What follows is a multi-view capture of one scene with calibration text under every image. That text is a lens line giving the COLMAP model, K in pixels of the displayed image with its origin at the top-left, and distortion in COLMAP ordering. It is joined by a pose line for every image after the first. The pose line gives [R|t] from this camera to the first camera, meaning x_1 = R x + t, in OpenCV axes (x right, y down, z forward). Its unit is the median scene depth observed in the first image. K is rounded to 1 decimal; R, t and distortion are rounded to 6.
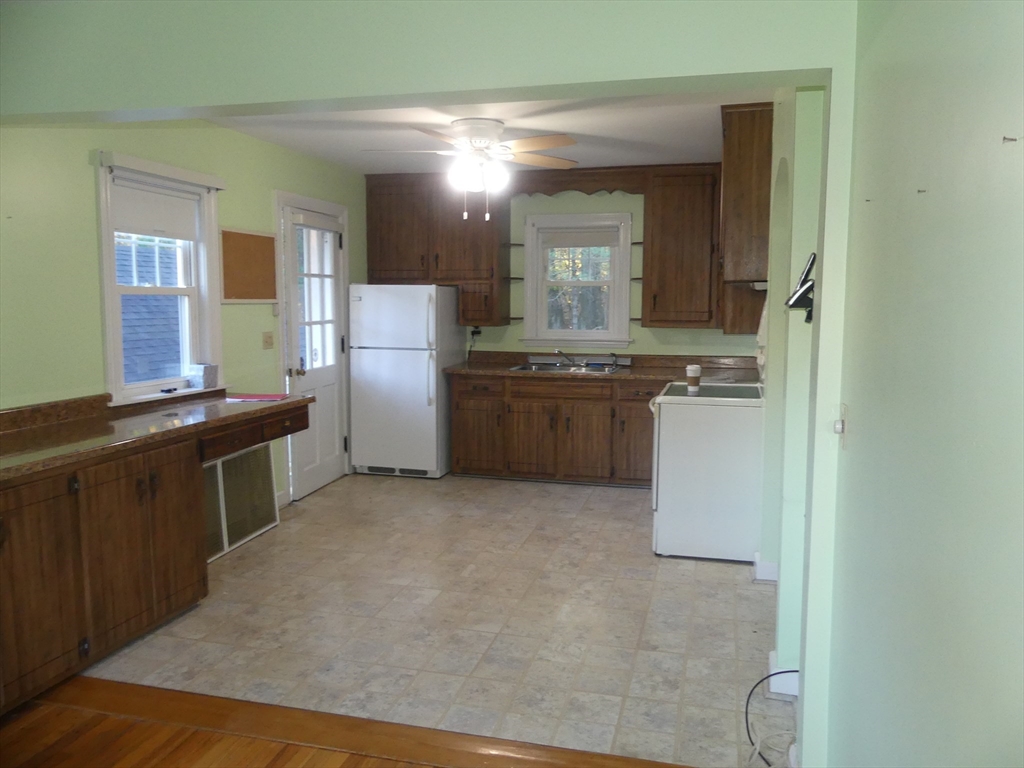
lens RADIAL K [[780.4, 0, 512.0], [0, 780.4, 384.0], [0, 0, 1]] dist [0.007730, 0.008380]
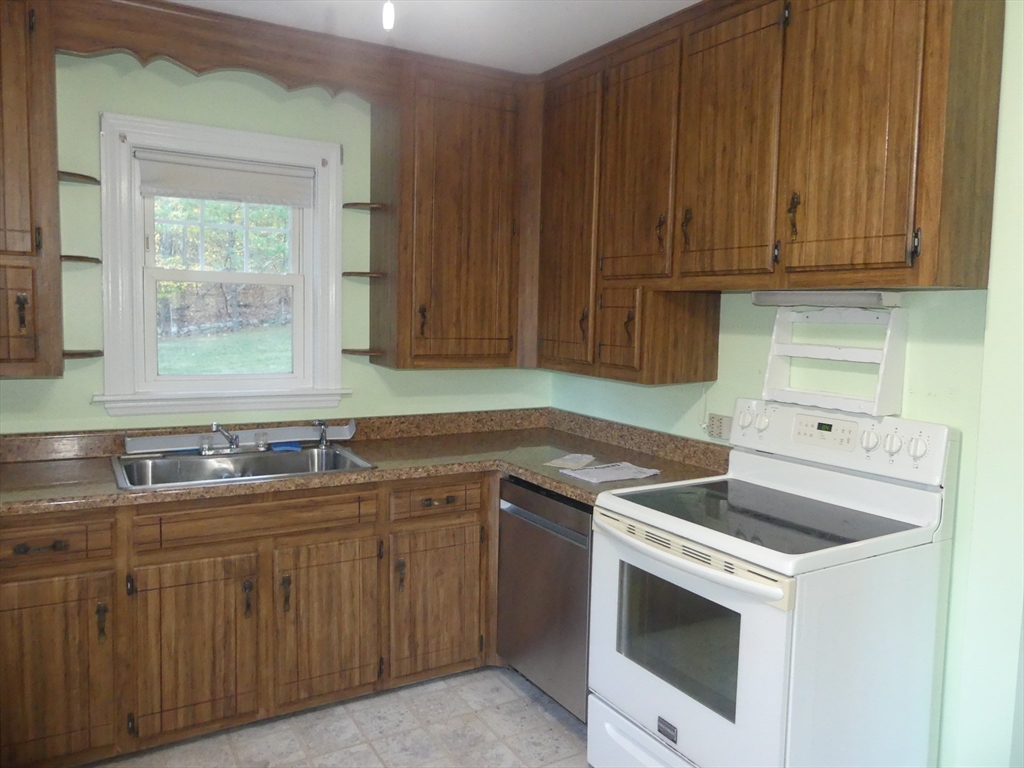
lens RADIAL K [[780.4, 0, 512.0], [0, 780.4, 384.0], [0, 0, 1]] dist [0.007730, 0.008380]
pose [[0.693963, -0.054343, 0.717957, -0.151757], [0.054686, 0.998246, 0.022700, -0.069762], [-0.717931, 0.023509, 0.695718, 0.581805]]
